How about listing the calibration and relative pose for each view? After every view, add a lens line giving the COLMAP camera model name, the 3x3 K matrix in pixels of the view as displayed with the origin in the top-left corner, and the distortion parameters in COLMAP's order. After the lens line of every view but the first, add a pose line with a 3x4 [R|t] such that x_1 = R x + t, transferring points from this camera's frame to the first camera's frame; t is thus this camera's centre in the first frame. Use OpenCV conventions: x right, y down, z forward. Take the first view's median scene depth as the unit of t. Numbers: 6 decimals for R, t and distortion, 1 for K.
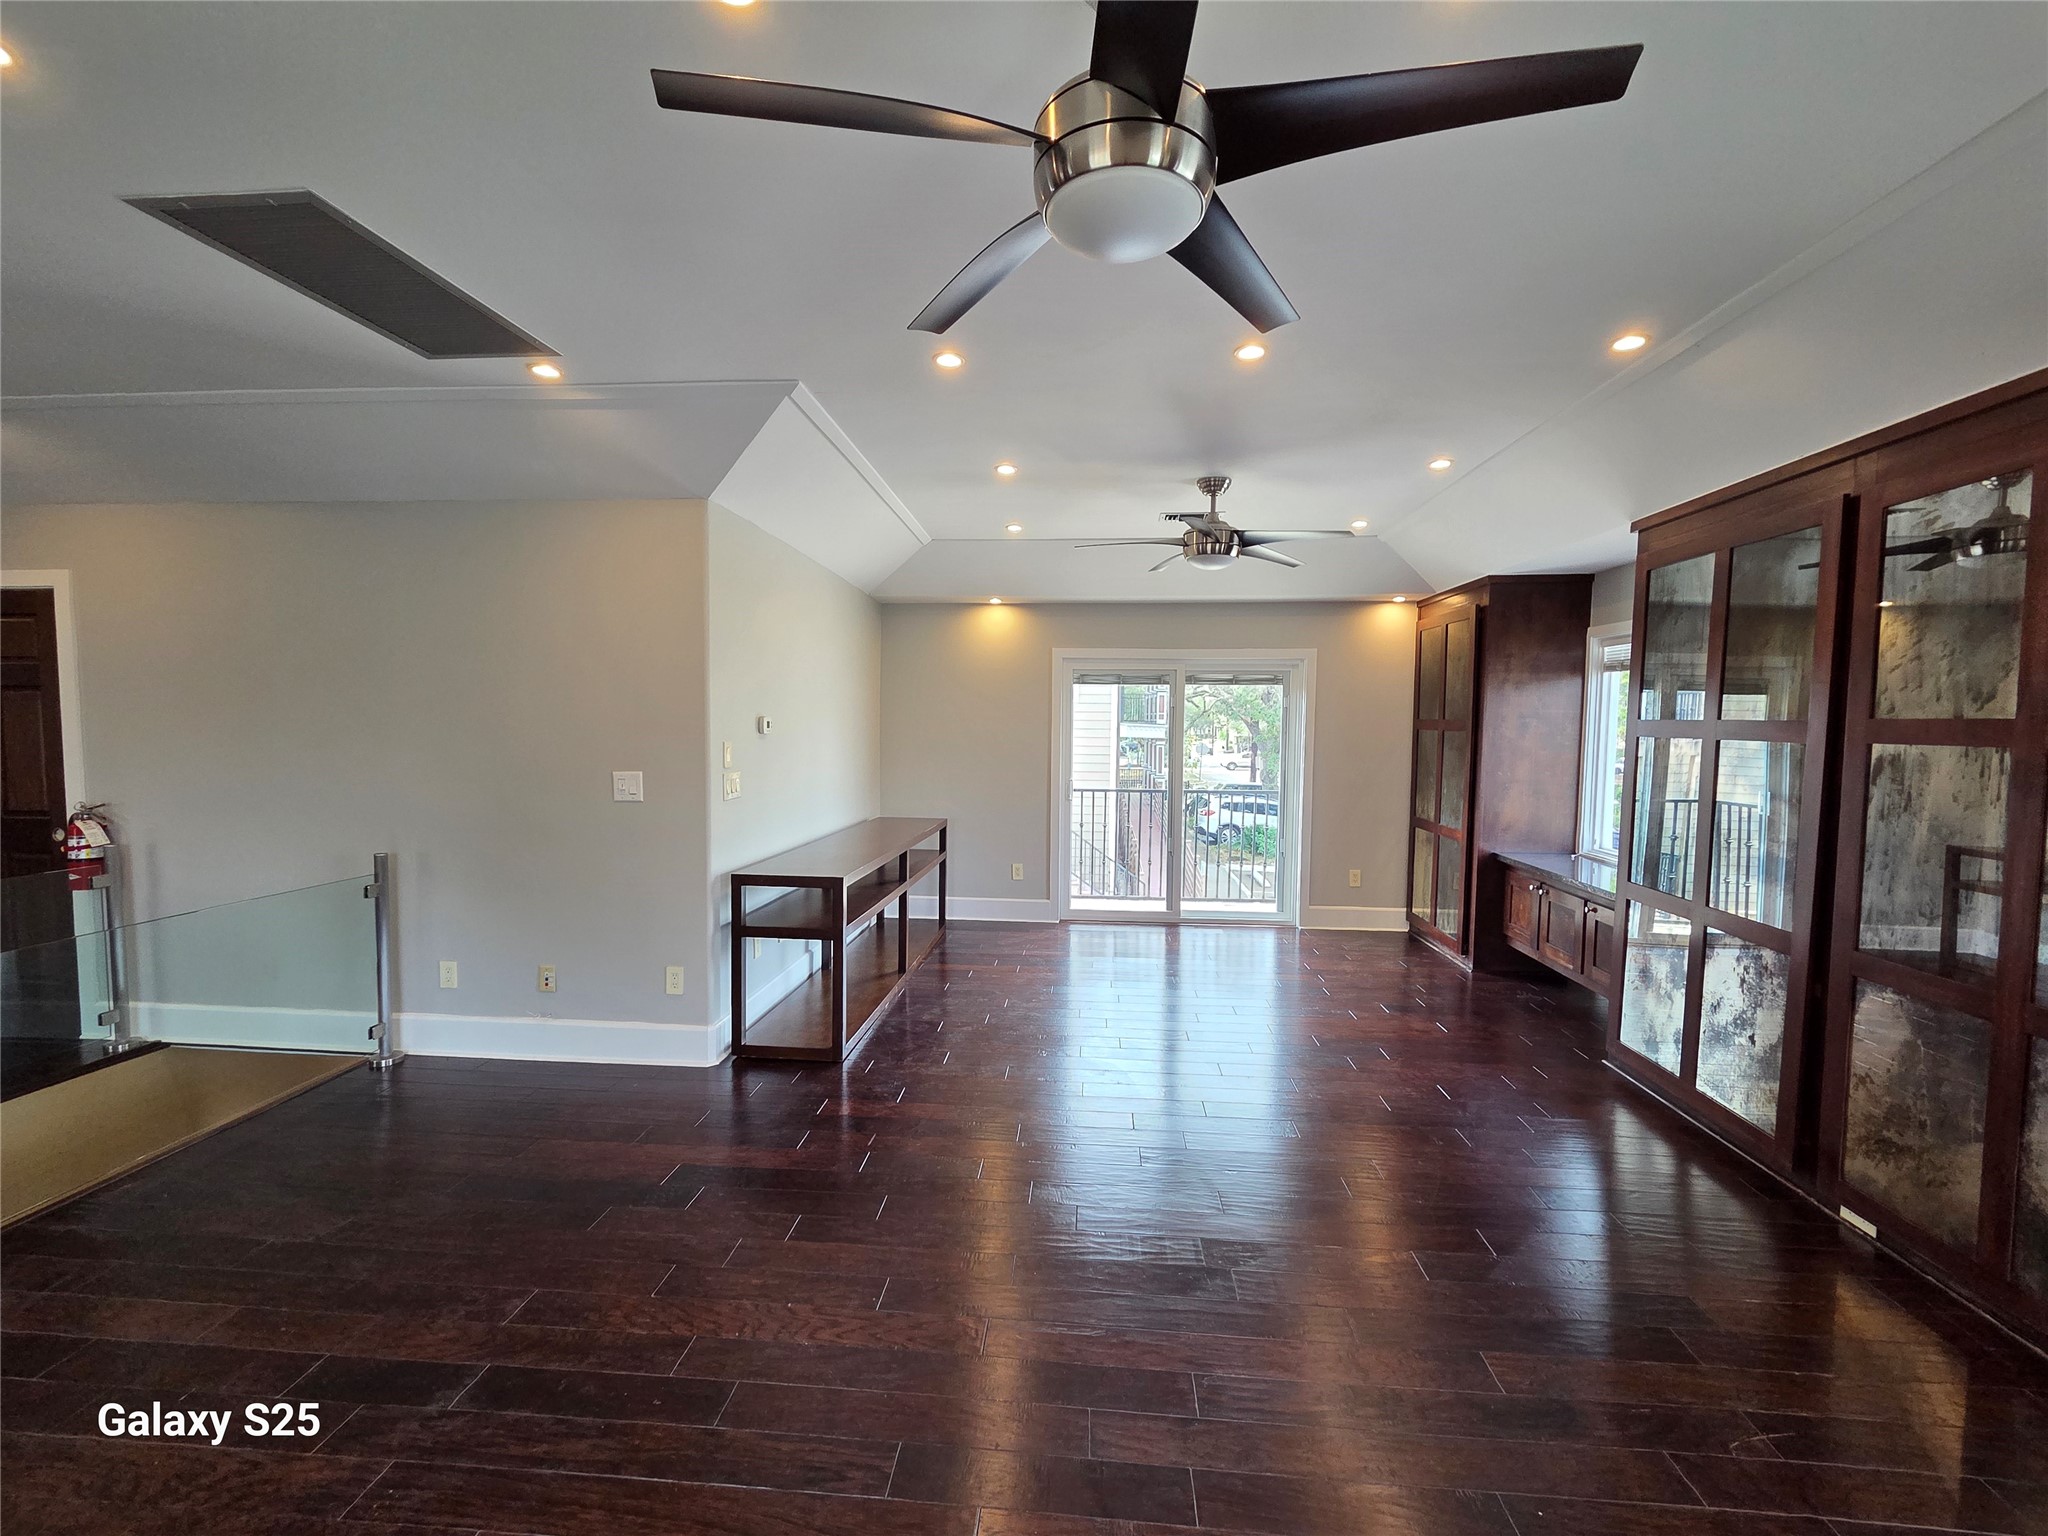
lens RADIAL K [[840.8, 0, 1024.0], [0, 840.8, 768.0], [0, 0, 1]] dist [0.001130, 0.000435]
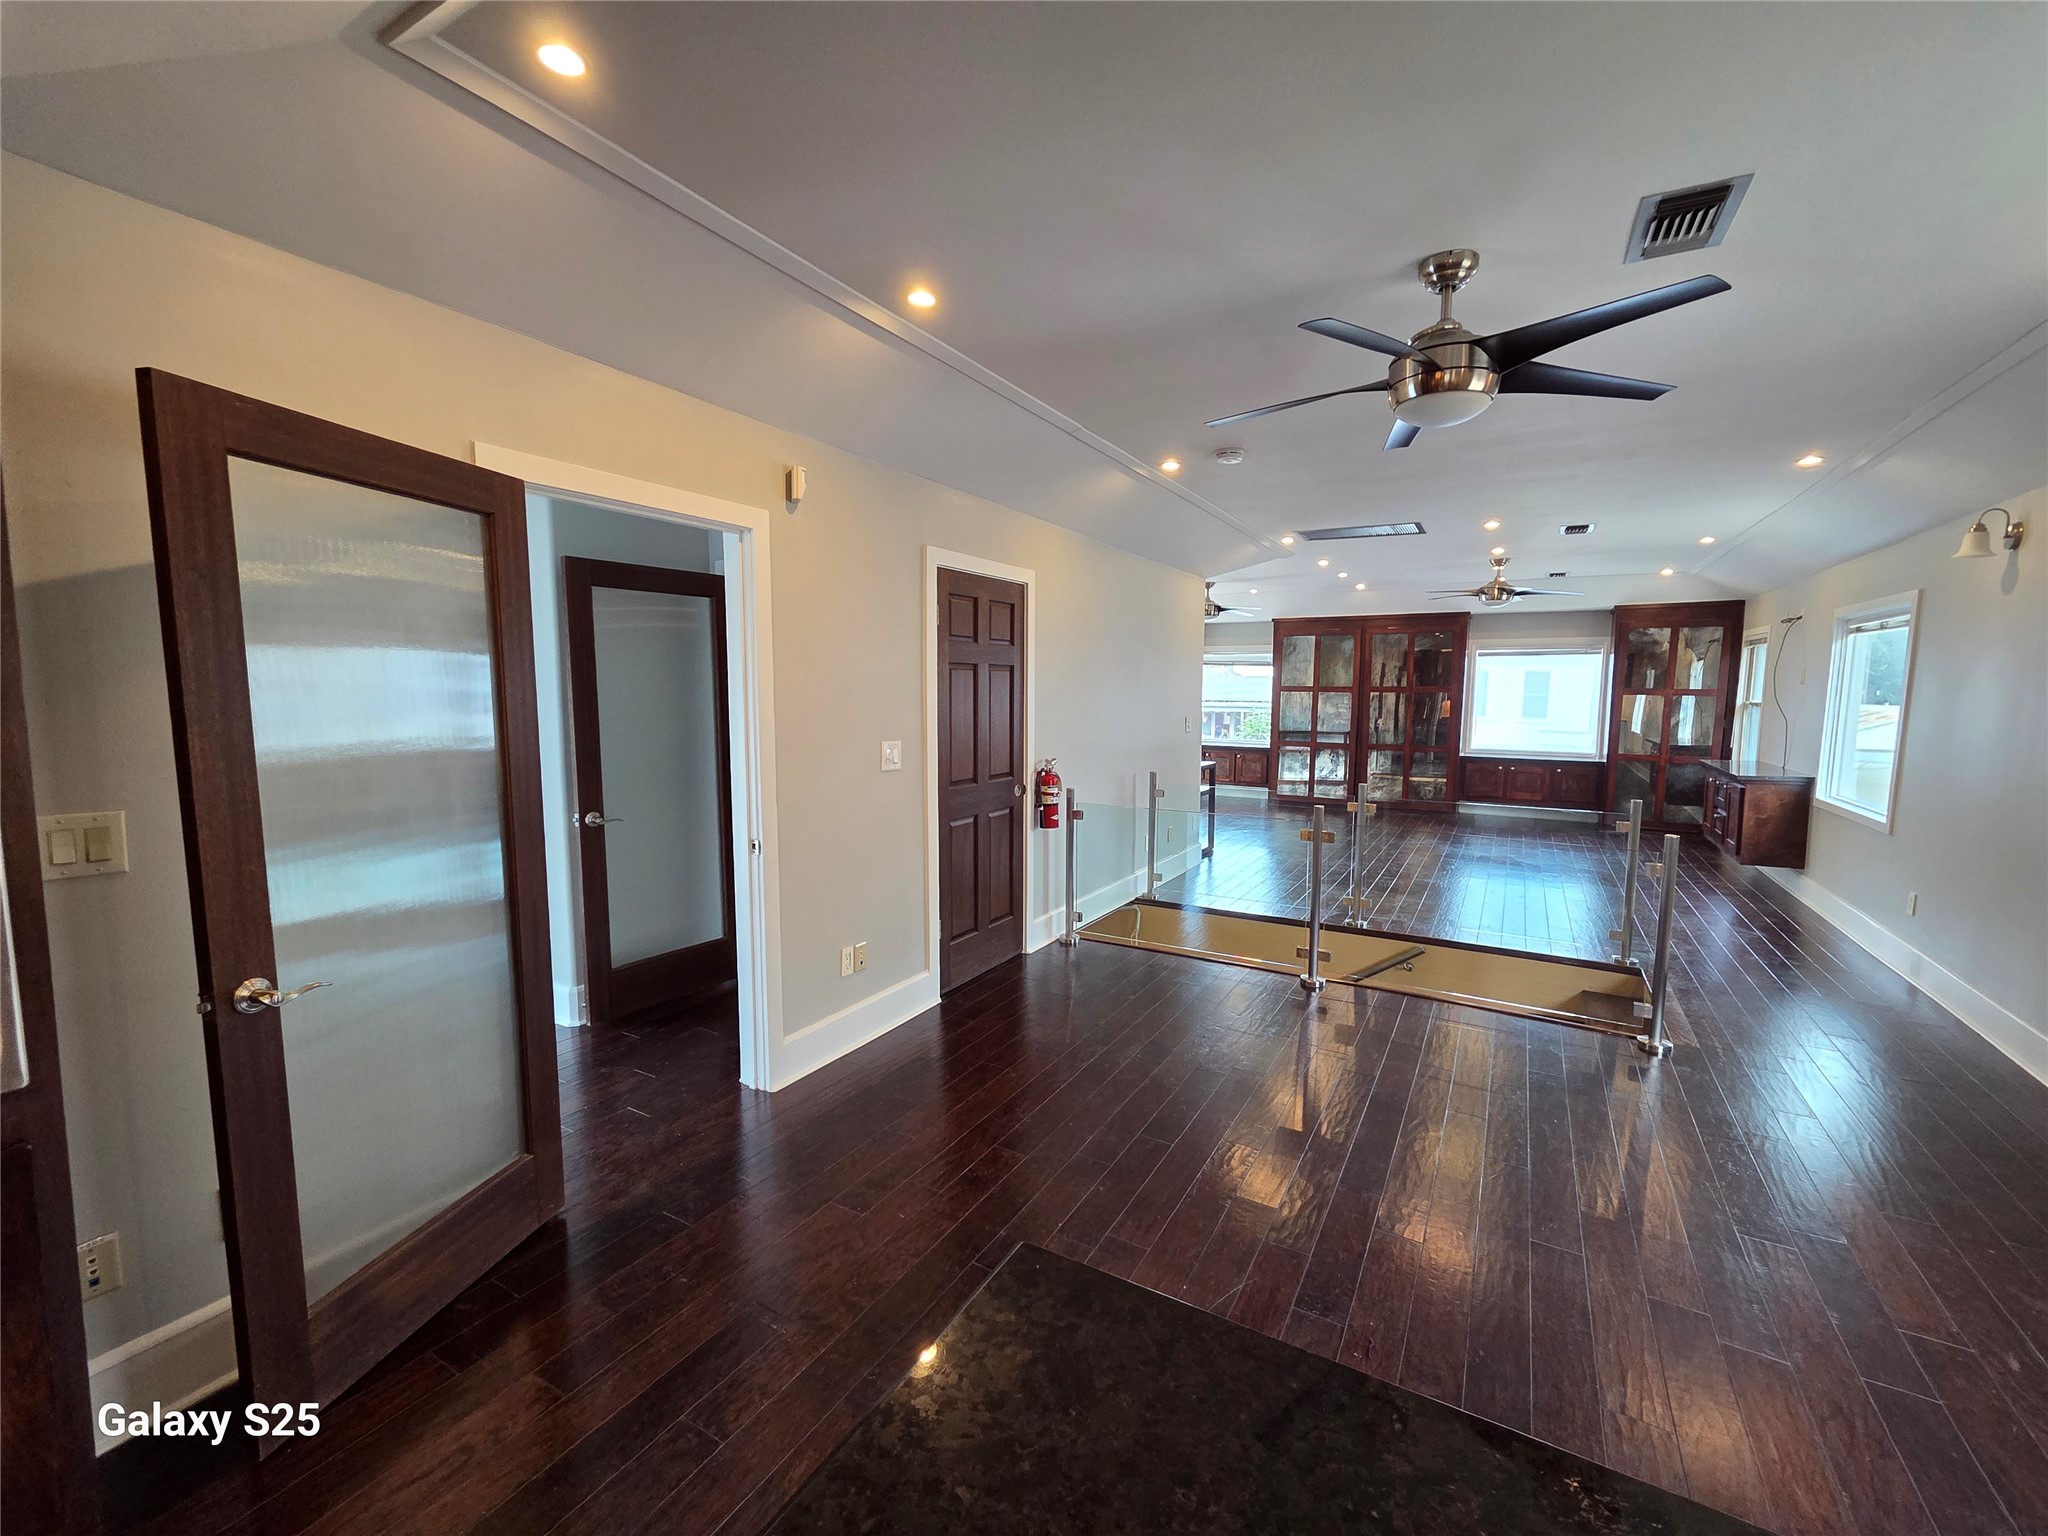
lens RADIAL K [[840.8, 0, 1024.0], [0, 840.8, 768.0], [0, 0, 1]] dist [0.001130, 0.000435]
pose [[0.437994, -0.093551, 0.894097, -2.258631], [0.050745, 0.995558, 0.079308, -0.048125], [-0.897545, 0.010635, 0.440795, 0.475136]]
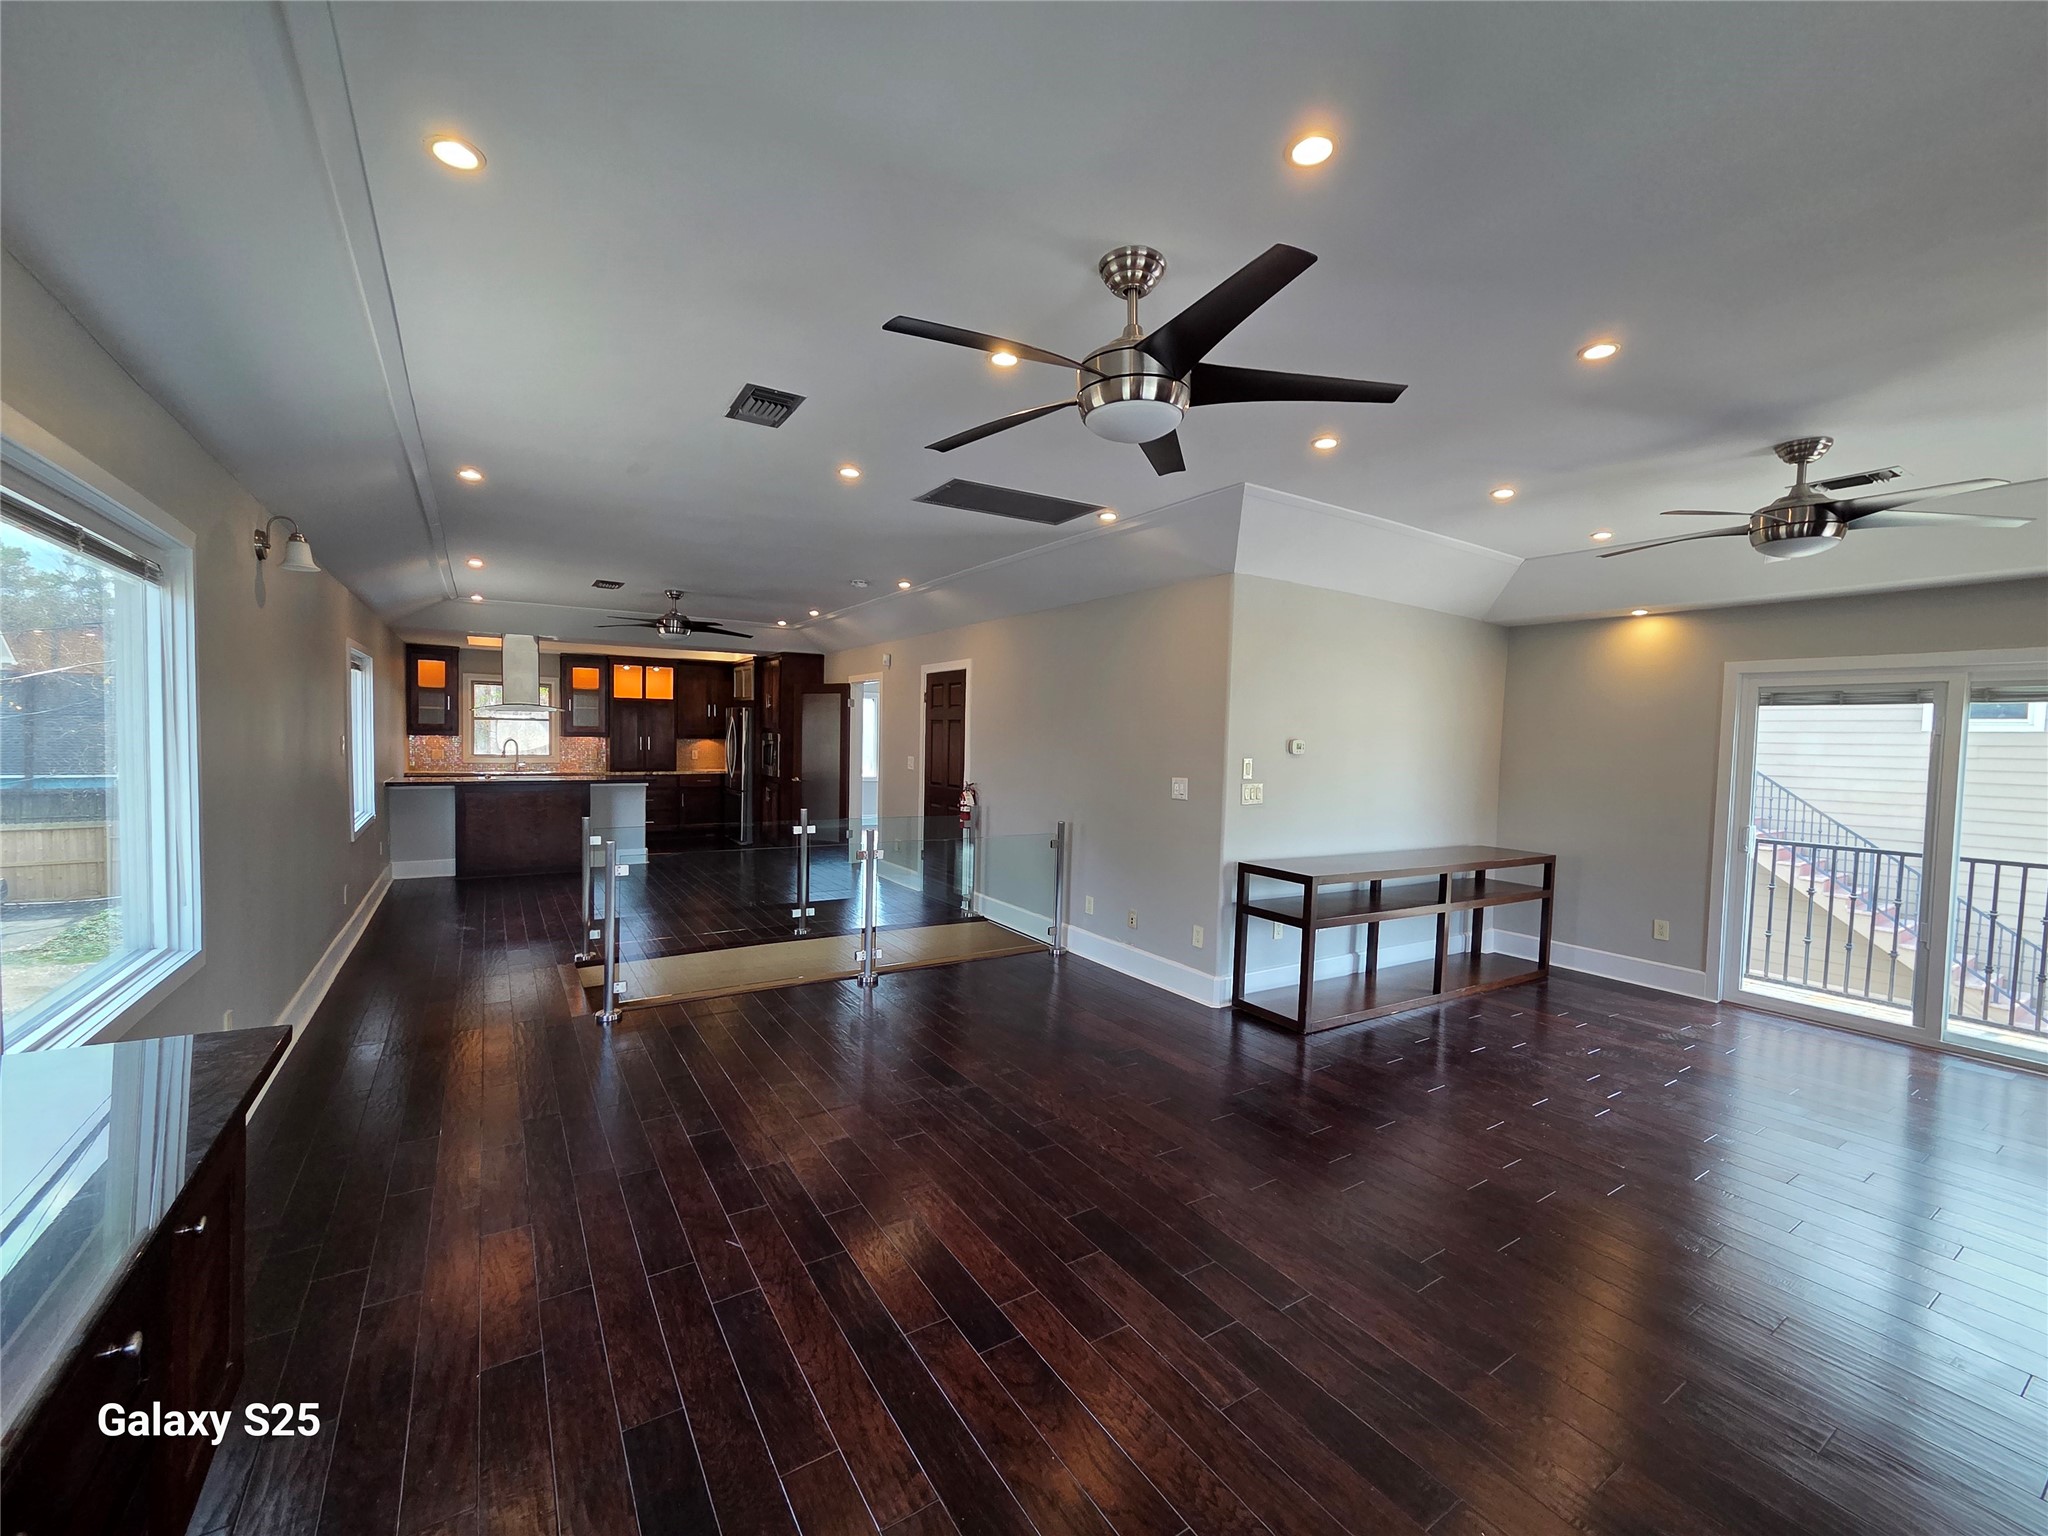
lens RADIAL K [[840.8, 0, 1024.0], [0, 840.8, 768.0], [0, 0, 1]] dist [0.001130, 0.000435]
pose [[0.602823, 0.035696, -0.797076, 0.455484], [-0.063069, 0.998005, -0.003005, 0.007577], [0.795378, 0.052082, 0.603872, -0.034221]]
